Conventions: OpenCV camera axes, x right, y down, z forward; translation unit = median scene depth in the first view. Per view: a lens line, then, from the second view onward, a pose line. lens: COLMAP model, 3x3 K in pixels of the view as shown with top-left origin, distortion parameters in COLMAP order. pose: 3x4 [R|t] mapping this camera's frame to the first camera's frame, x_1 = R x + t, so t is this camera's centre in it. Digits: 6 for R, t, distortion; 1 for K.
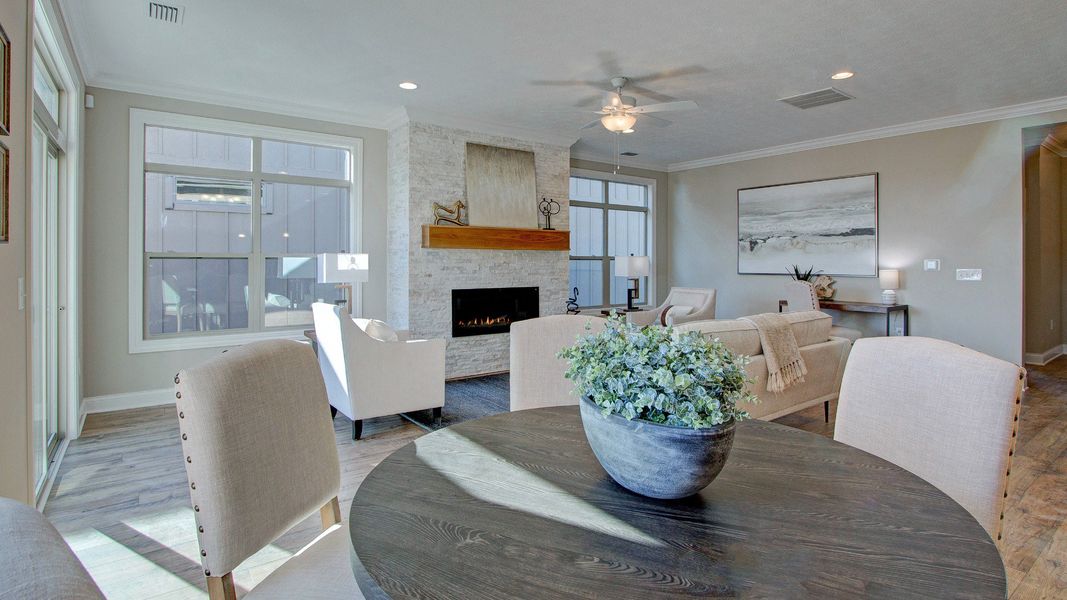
lens RADIAL K [[546.7, 0, 528.0], [0, 546.7, 260.0], [0, 0, 1]] dist [0.003264, -0.000471]
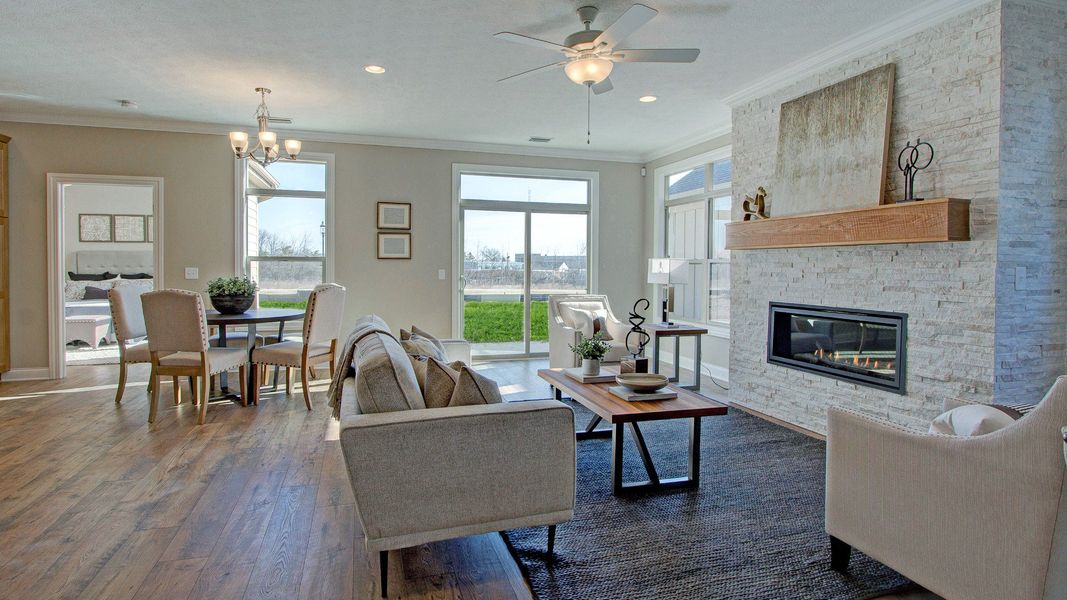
lens RADIAL K [[546.7, 0, 539.1], [0, 546.7, 270.9], [0, 0, 1]] dist [0.003264, -0.000471]
pose [[-0.318174, 0.002003, -0.948030, 0.718521], [-0.007638, 0.999960, 0.004677, 0.009307], [0.948002, 0.008729, -0.318146, 0.956376]]
